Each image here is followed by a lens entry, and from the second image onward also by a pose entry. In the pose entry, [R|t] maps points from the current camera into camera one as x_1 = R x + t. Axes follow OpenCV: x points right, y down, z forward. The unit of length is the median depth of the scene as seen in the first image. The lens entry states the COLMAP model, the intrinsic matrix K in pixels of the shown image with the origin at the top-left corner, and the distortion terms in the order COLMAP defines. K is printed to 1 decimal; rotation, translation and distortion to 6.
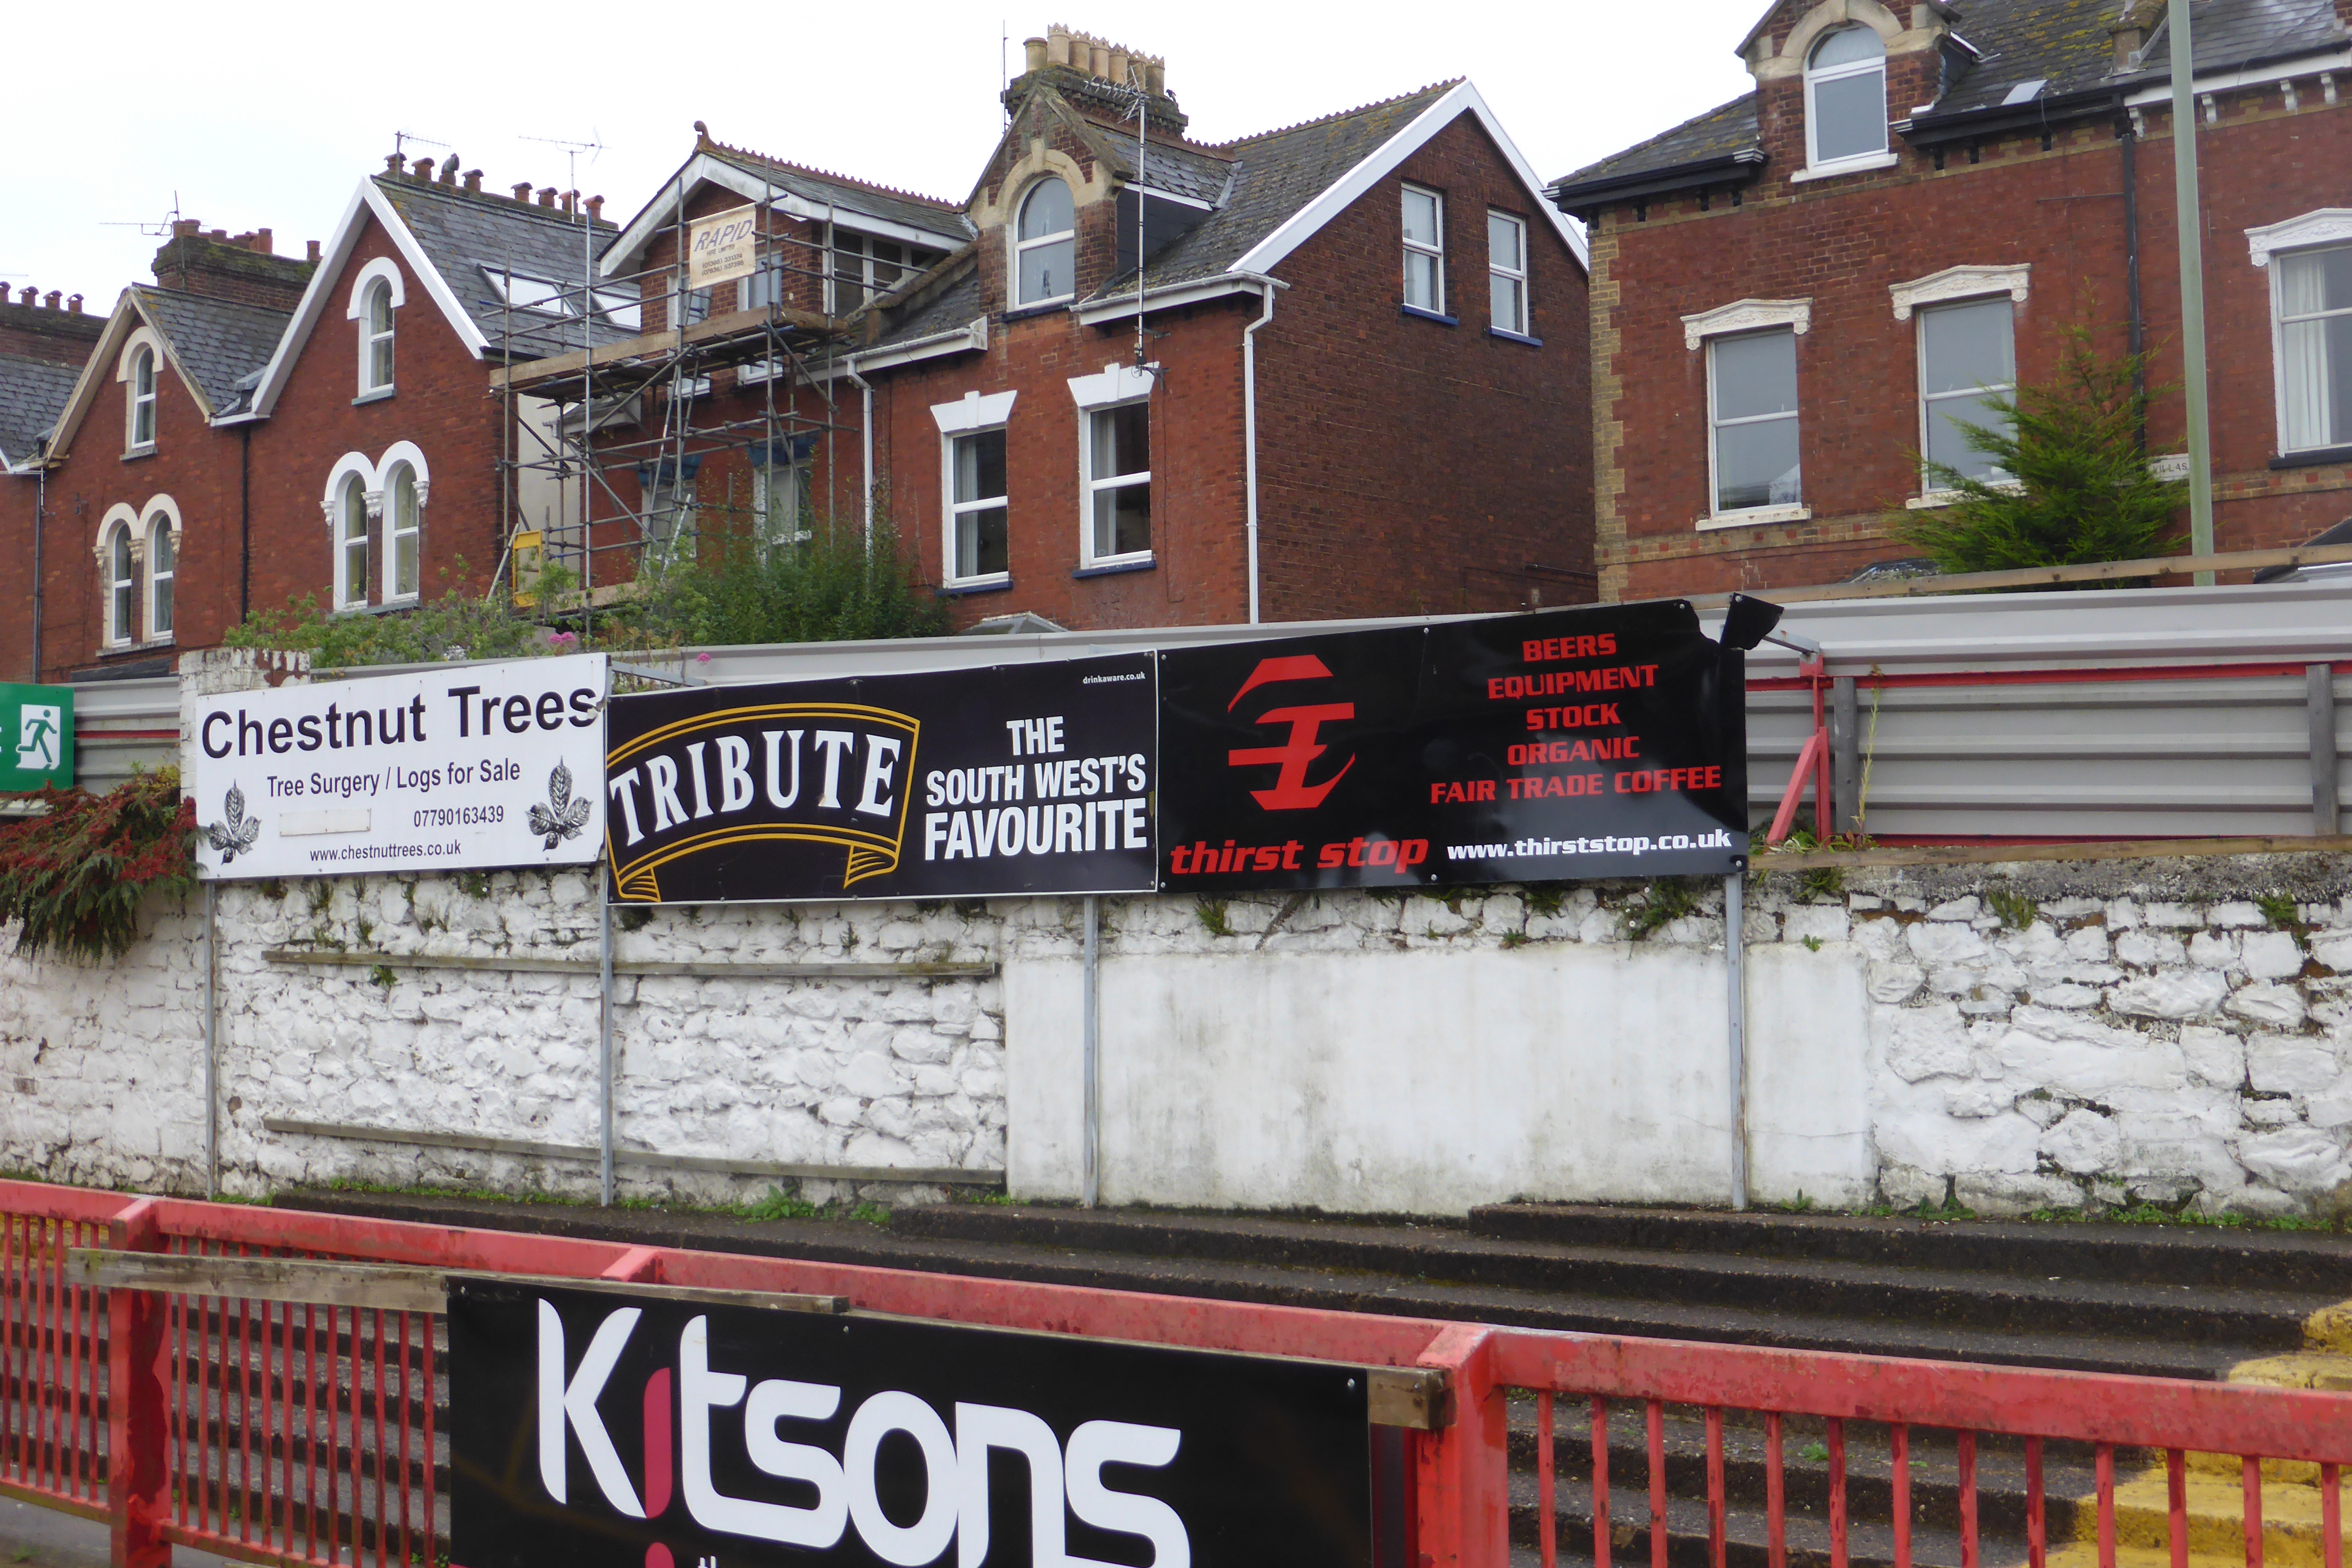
lens RADIAL K [[2932.5, 0, 1173.8], [0, 2932.5, 773.9], [0, 0, 1]] dist [-0.008364, 0.000000]
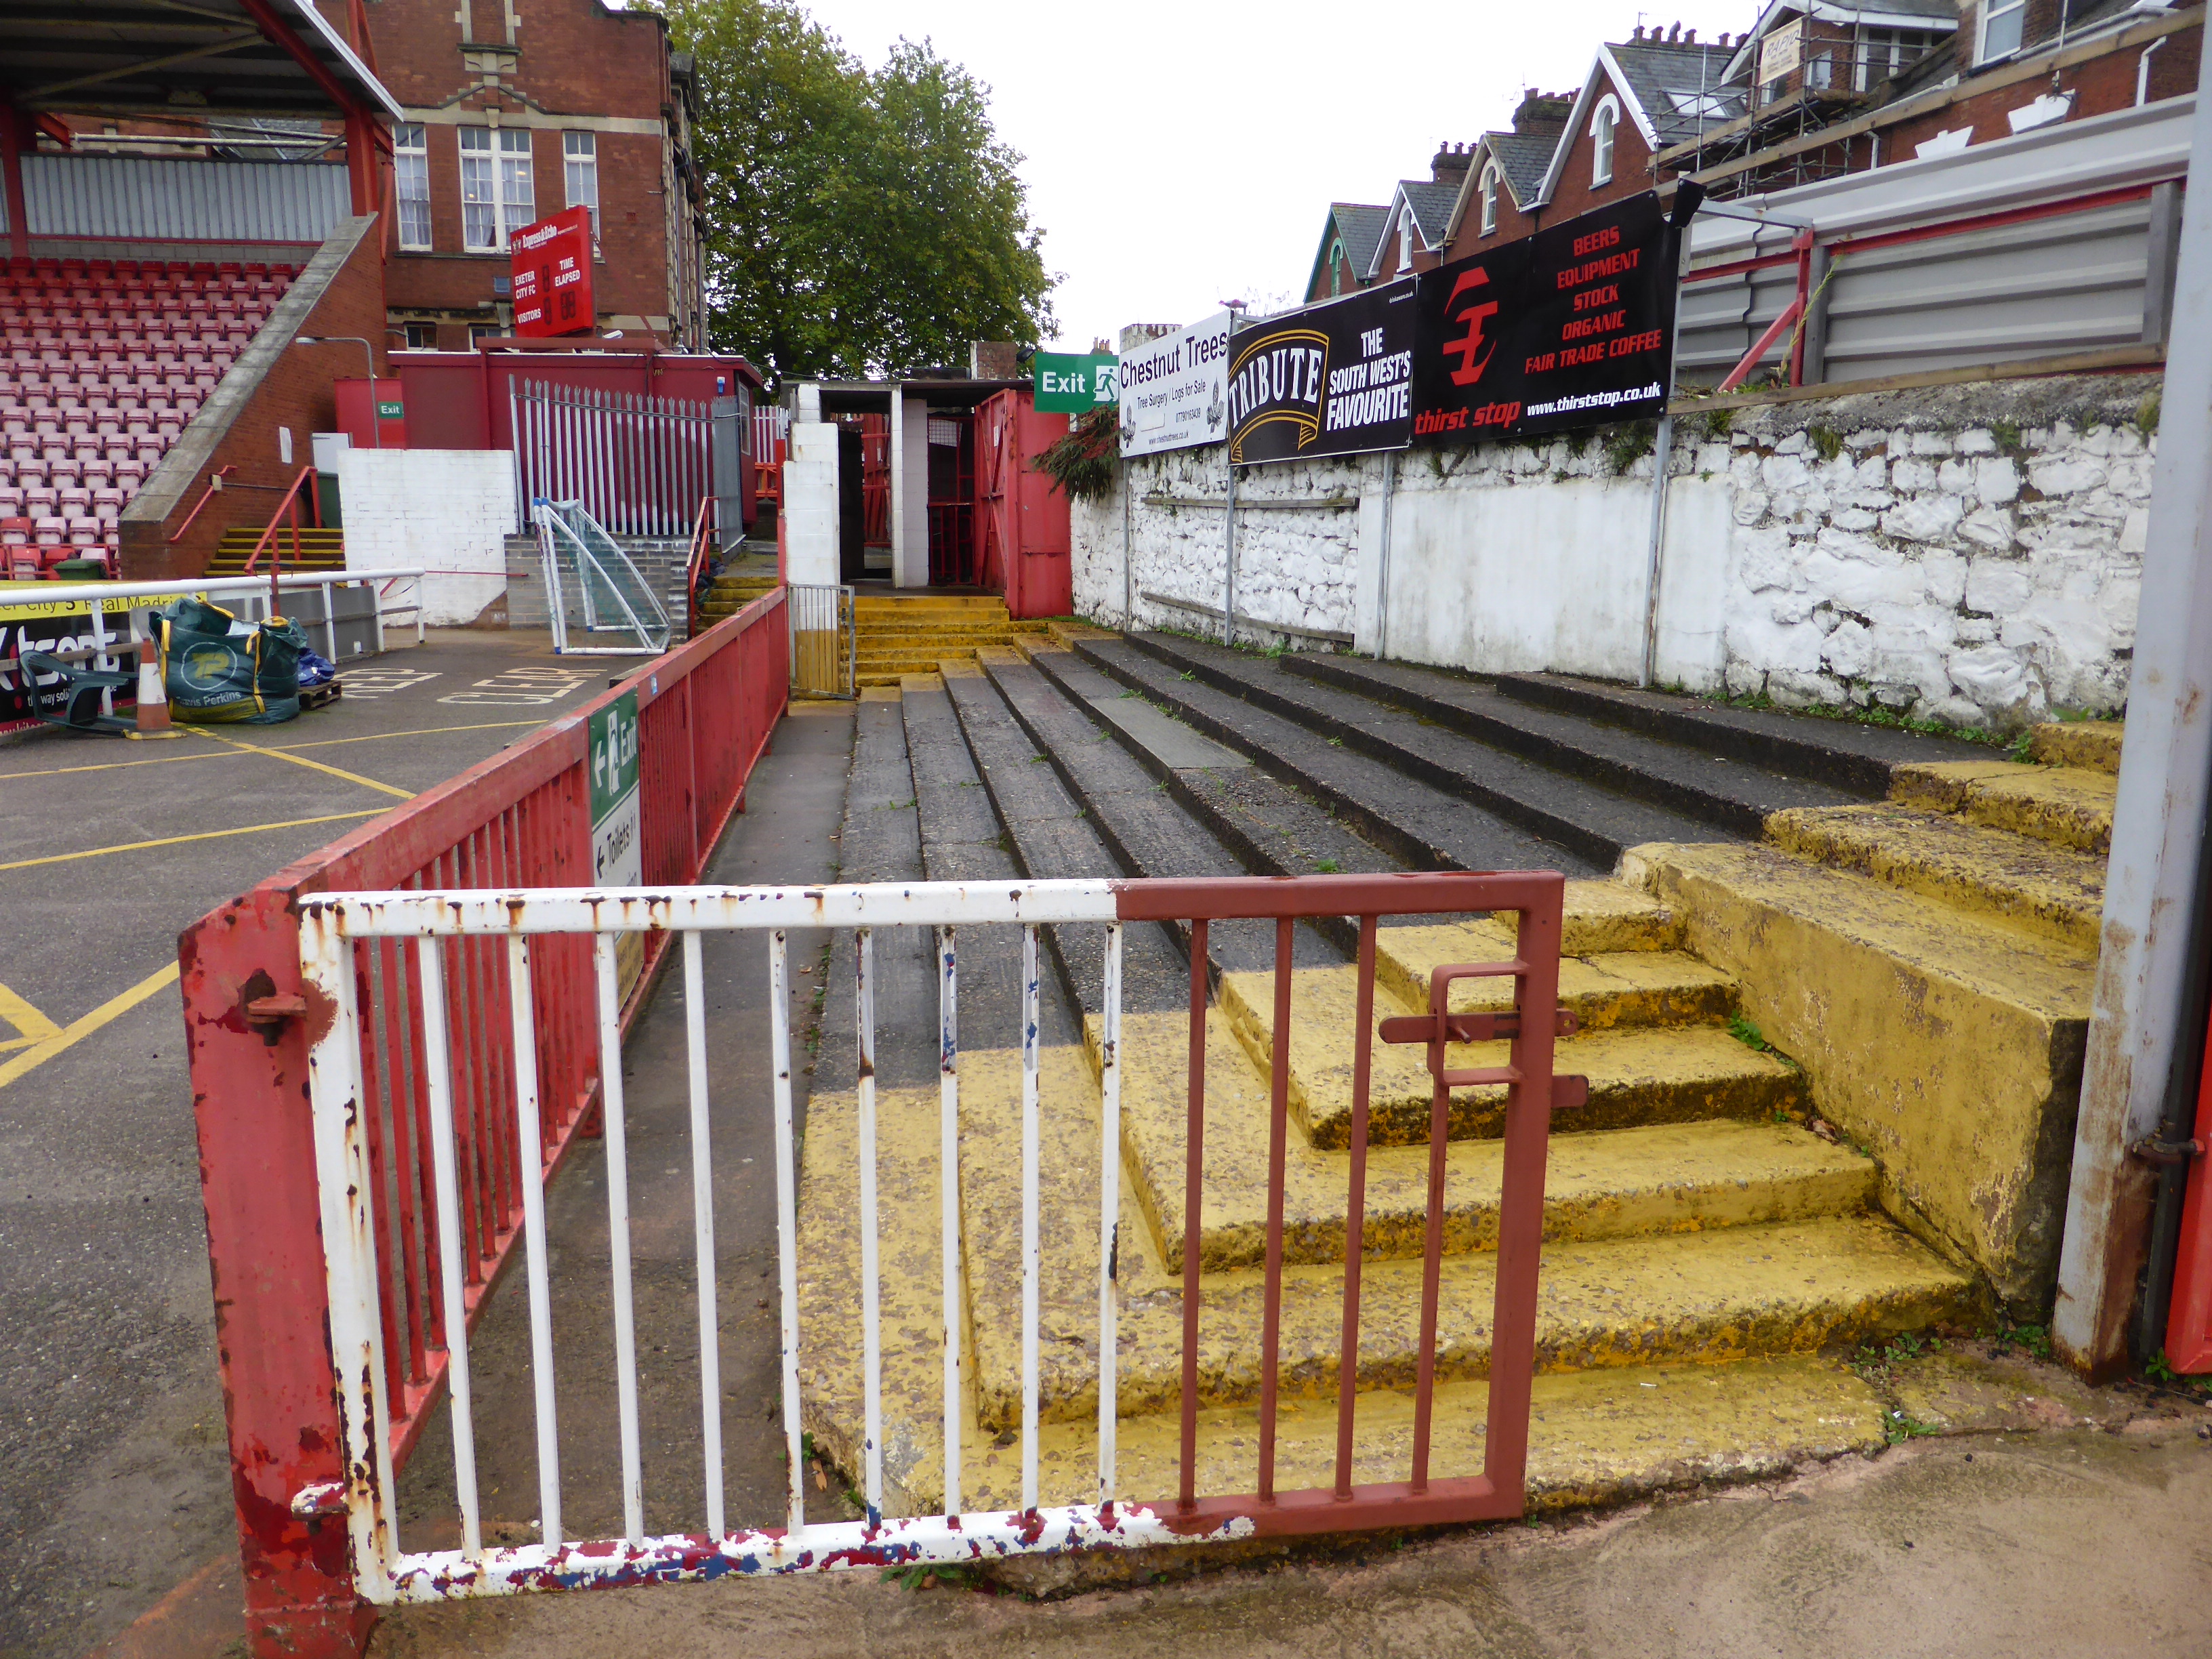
lens RADIAL K [[1572.0, 0, 1104.7], [0, 1572.0, 848.0], [0, 0, 1]] dist [-0.076979, 0.034322]
pose [[0.754488, 0.145315, -0.640024, 0.431034], [0.025629, 0.967913, 0.249974, 0.037730], [0.655813, -0.205005, 0.726555, 0.314622]]
